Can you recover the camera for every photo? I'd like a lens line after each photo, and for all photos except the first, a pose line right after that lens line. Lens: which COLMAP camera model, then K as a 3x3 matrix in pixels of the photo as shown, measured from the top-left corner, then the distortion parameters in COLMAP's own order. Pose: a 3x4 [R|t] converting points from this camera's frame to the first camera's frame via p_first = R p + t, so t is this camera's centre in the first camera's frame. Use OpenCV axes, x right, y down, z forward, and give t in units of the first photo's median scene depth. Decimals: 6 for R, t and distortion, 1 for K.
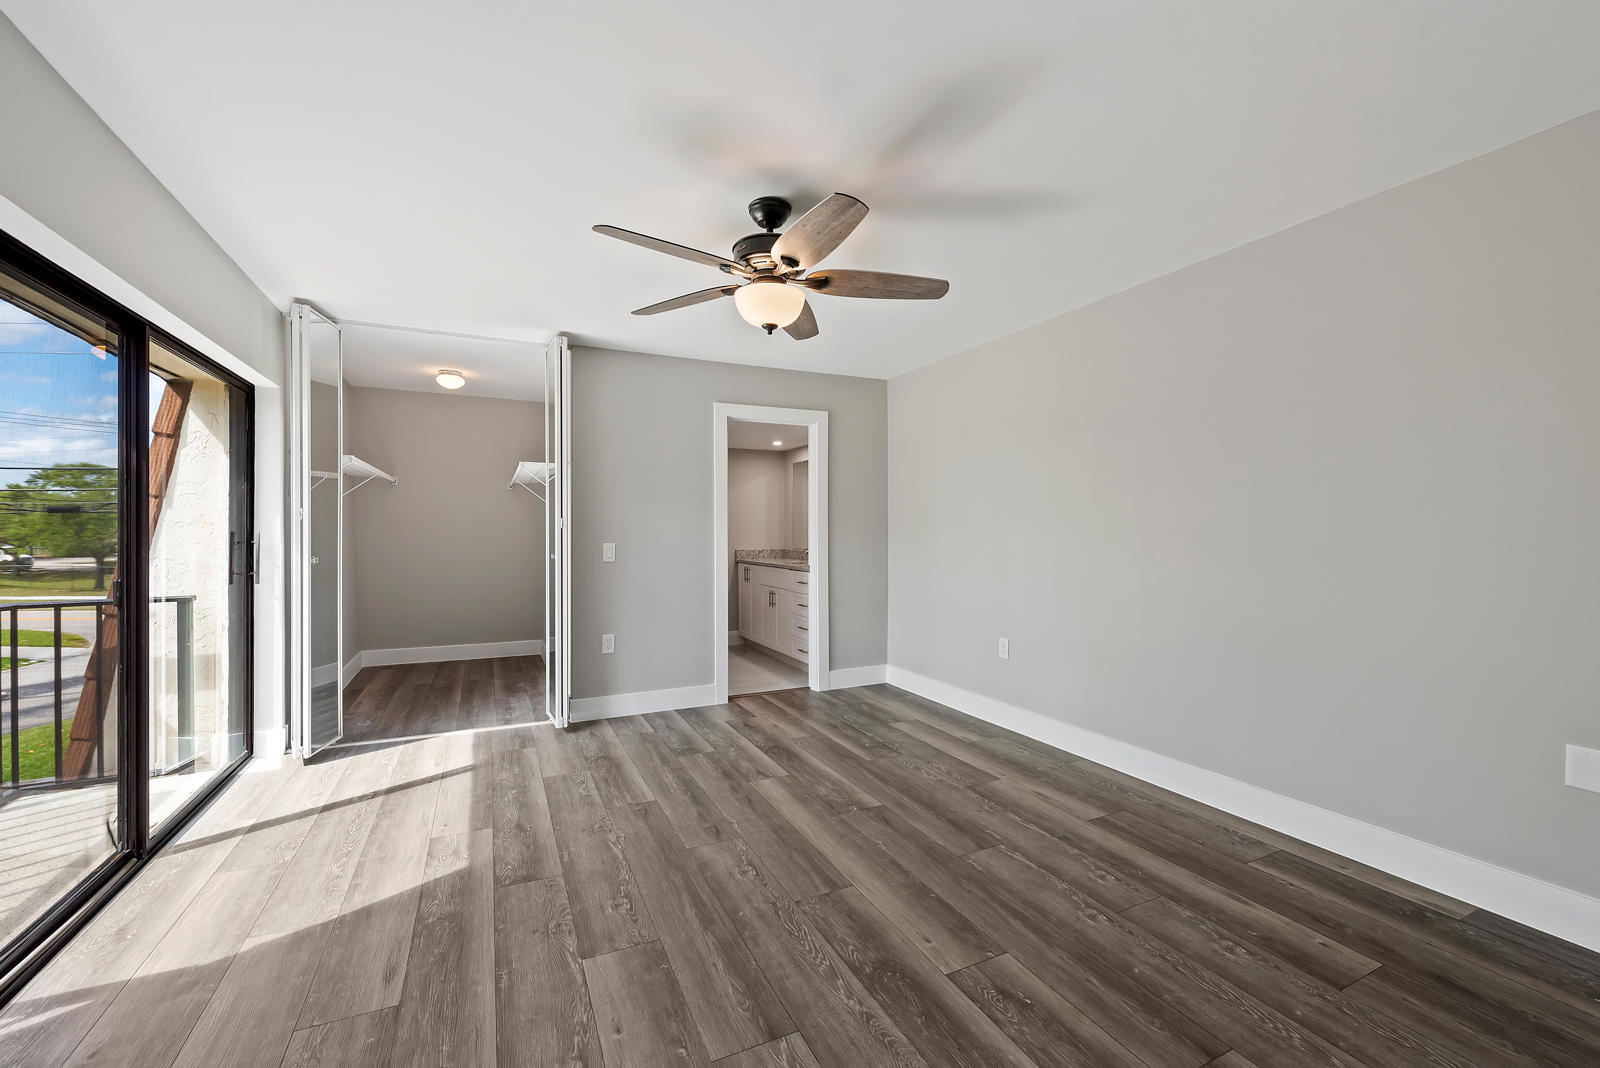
lens RADIAL K [[656.1, 0, 805.0], [0, 656.1, 521.5], [0, 0, 1]] dist [0.004507, -0.001307]
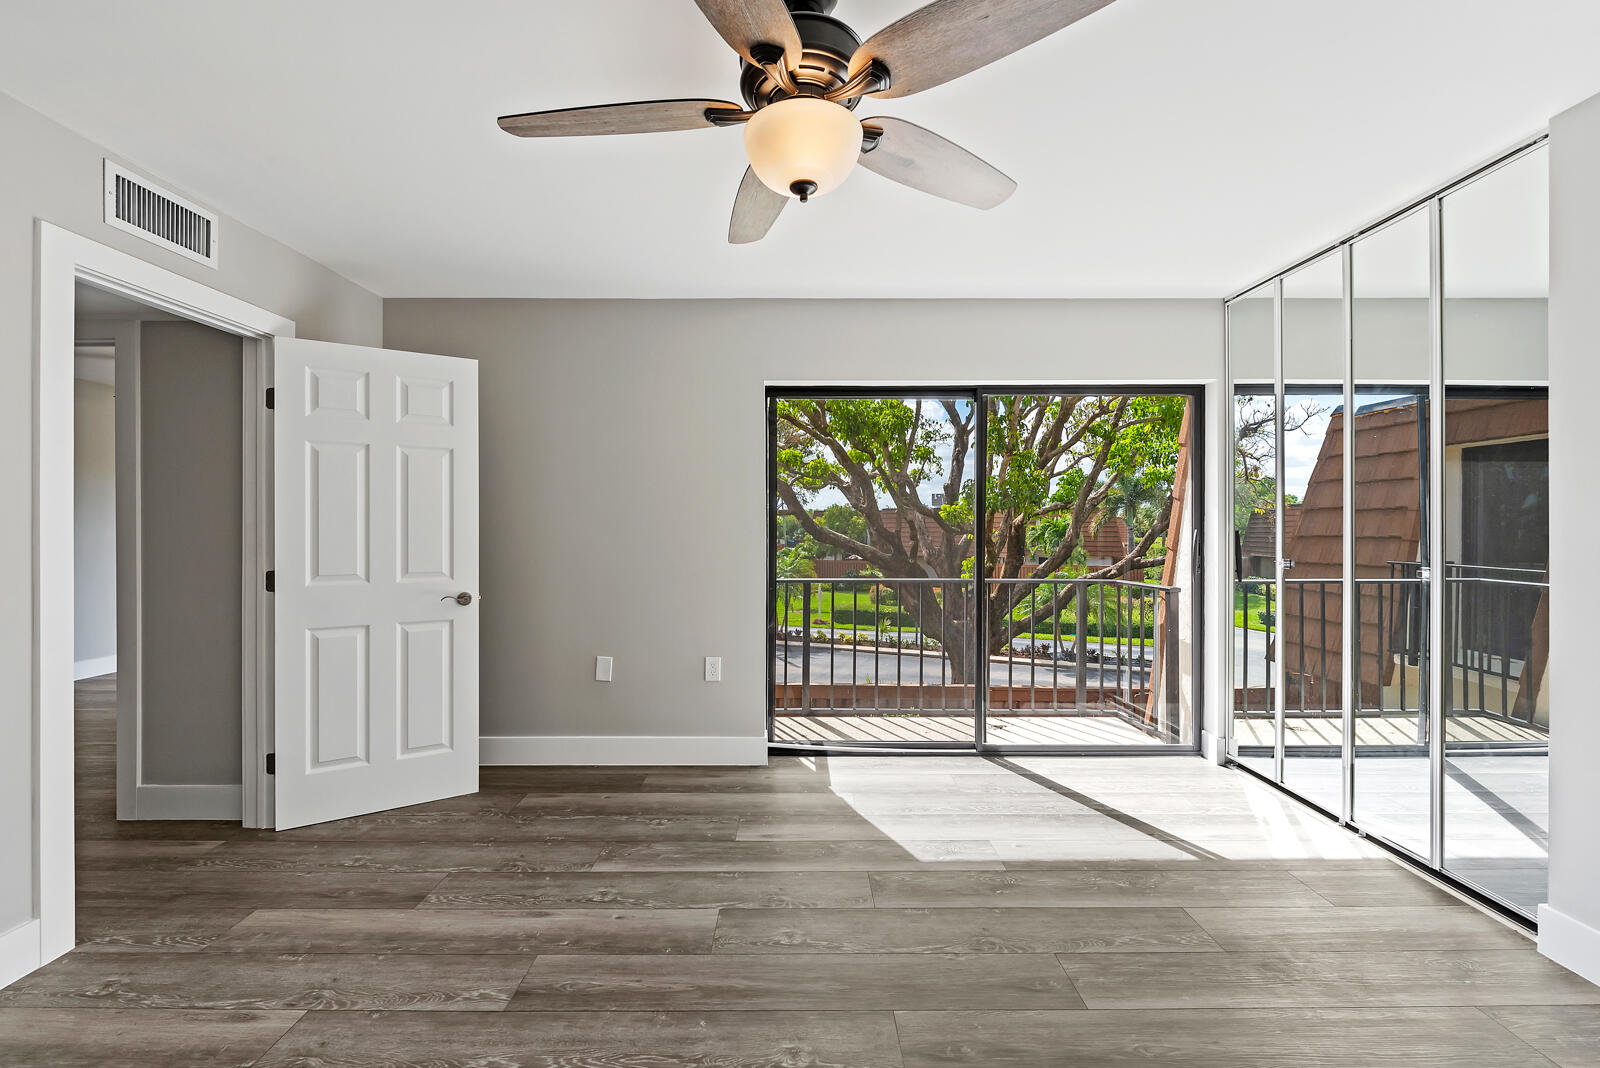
lens RADIAL K [[656.1, 0, 795.8], [0, 656.1, 530.3], [0, 0, 1]] dist [0.004507, -0.001307]
pose [[-0.436787, 0.007189, -0.899536, 0.358839], [0.012234, 0.999923, 0.002051, 0.003920], [0.899482, -0.010109, -0.436842, 0.931305]]
